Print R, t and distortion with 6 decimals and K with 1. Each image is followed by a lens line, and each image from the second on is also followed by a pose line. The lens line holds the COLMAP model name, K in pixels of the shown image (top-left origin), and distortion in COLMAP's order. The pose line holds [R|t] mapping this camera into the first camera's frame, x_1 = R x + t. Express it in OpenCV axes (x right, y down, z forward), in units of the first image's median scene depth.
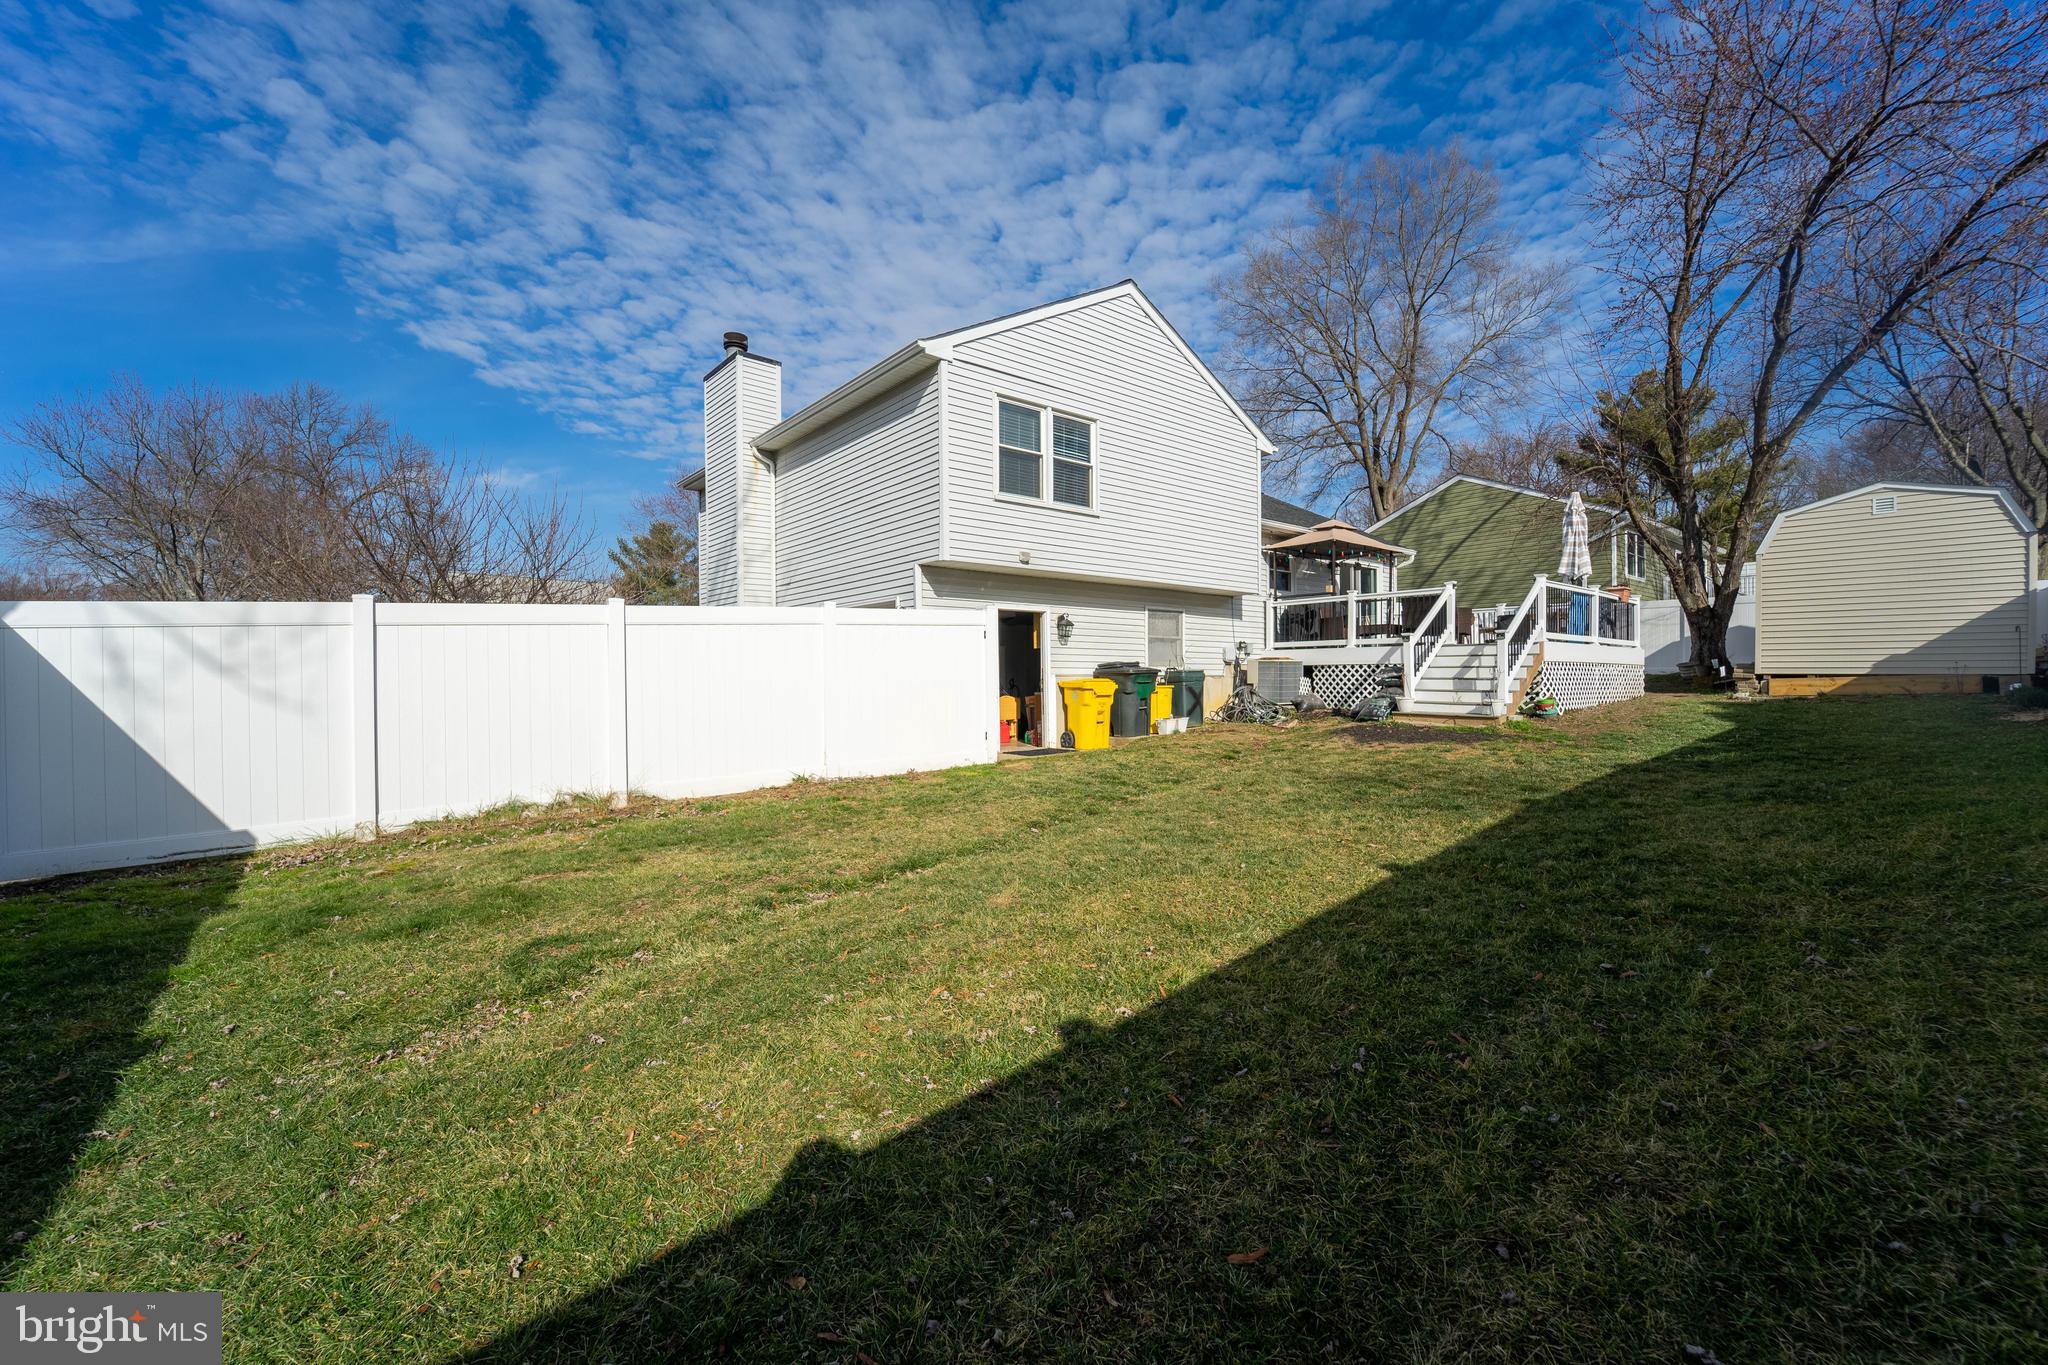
lens RADIAL K [[831.3, 0, 1029.1], [0, 831.3, 684.8], [0, 0, 1]] dist [-0.022812, -0.001269]
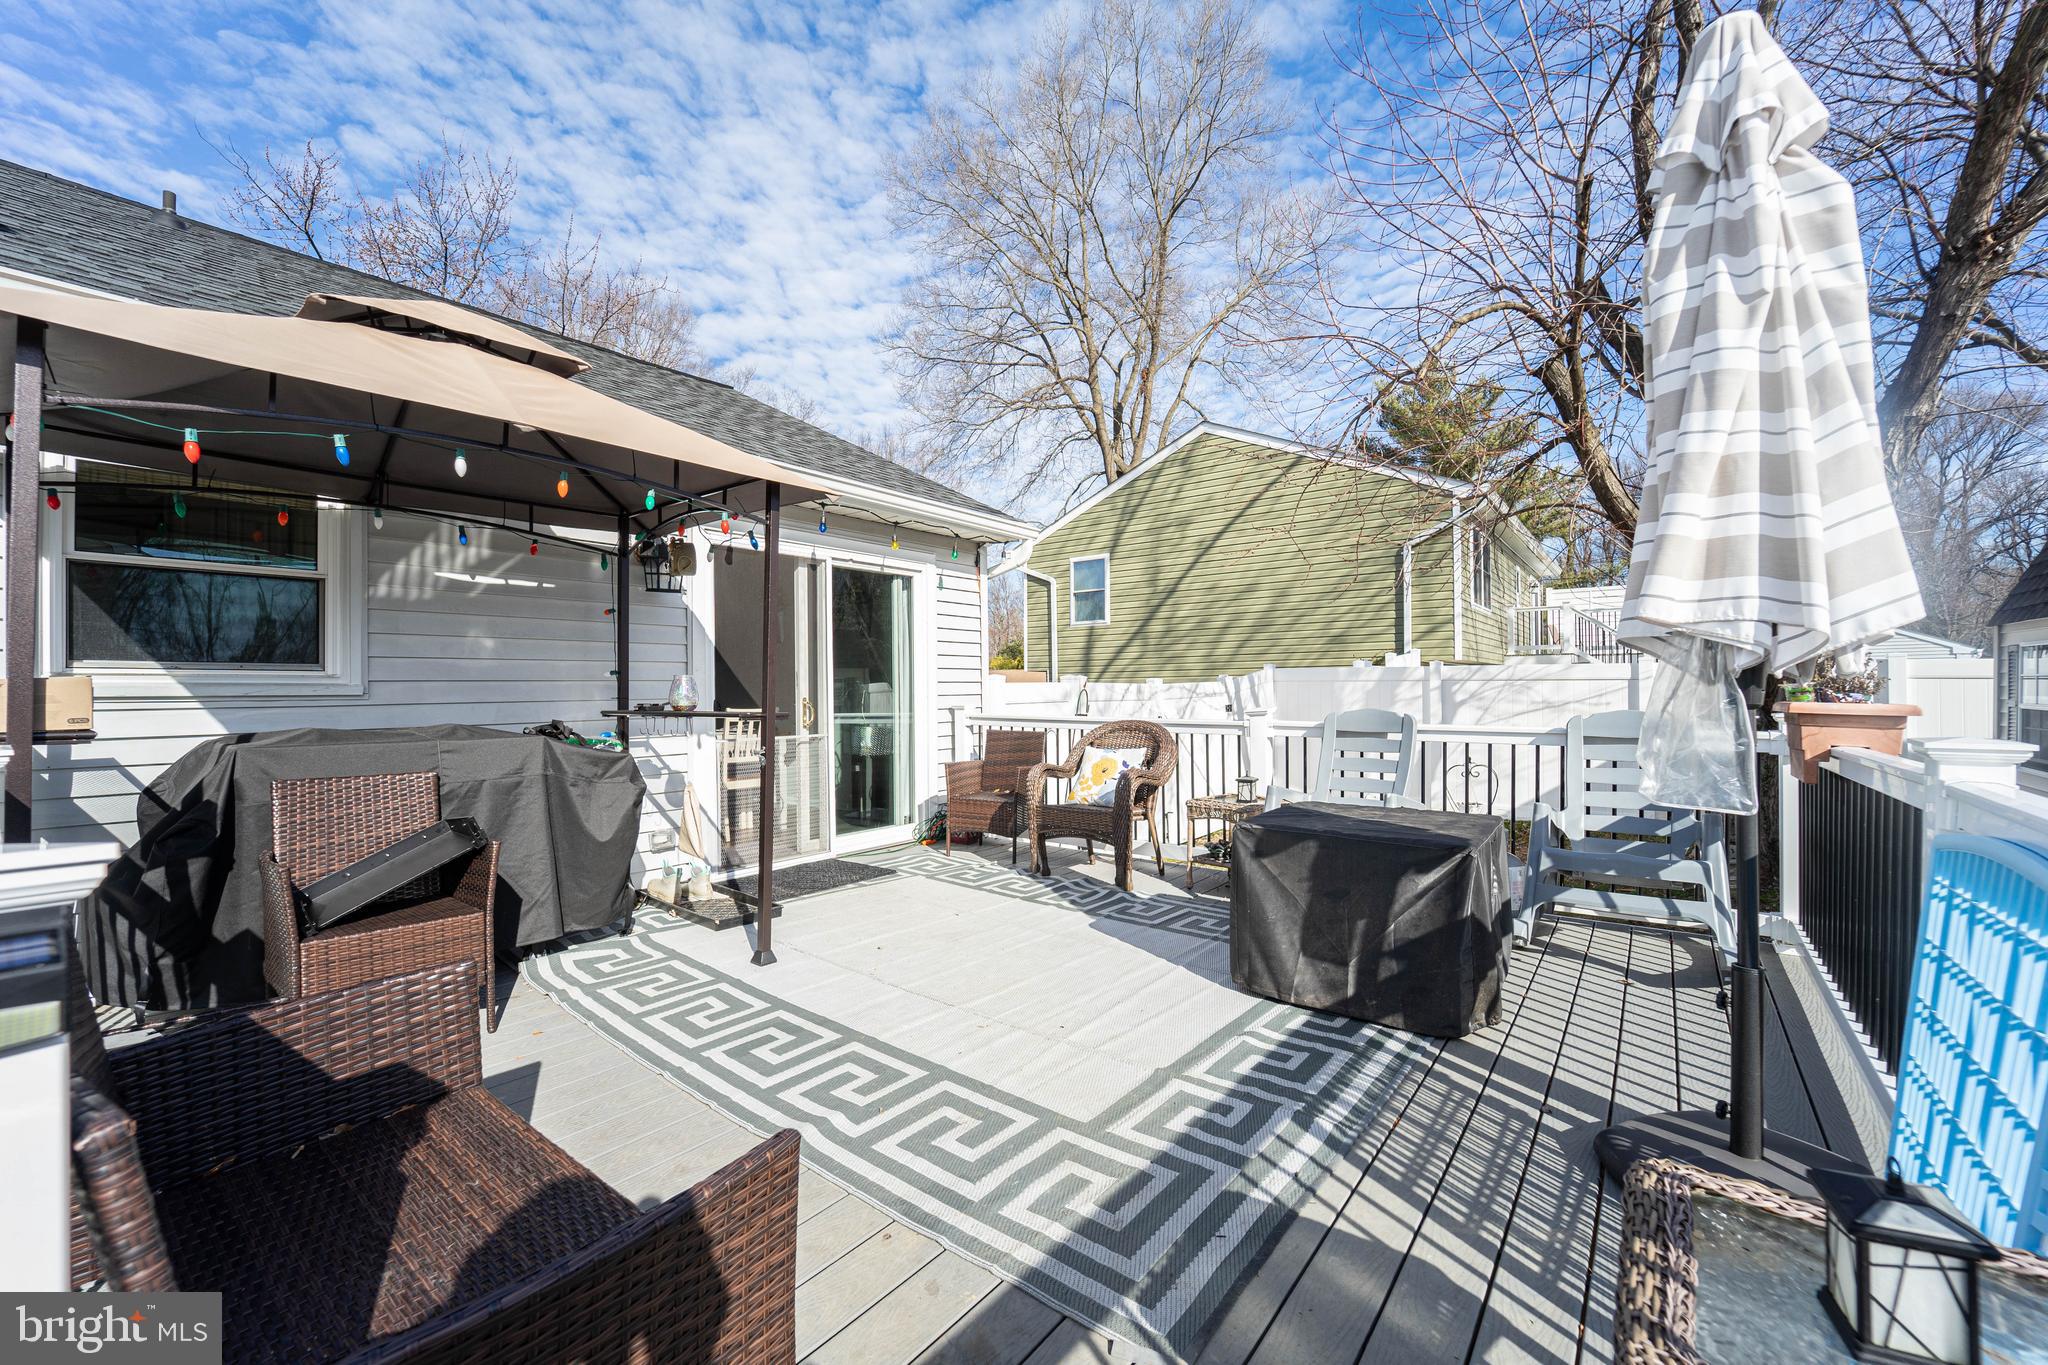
lens RADIAL K [[831.3, 0, 1023.5], [0, 831.3, 683.1], [0, 0, 1]] dist [-0.022812, -0.001269]
pose [[0.969899, 0.008968, 0.243343, 0.166843], [-0.005199, 0.999856, -0.016127, -0.038829], [-0.243452, 0.014376, 0.969806, 0.311870]]
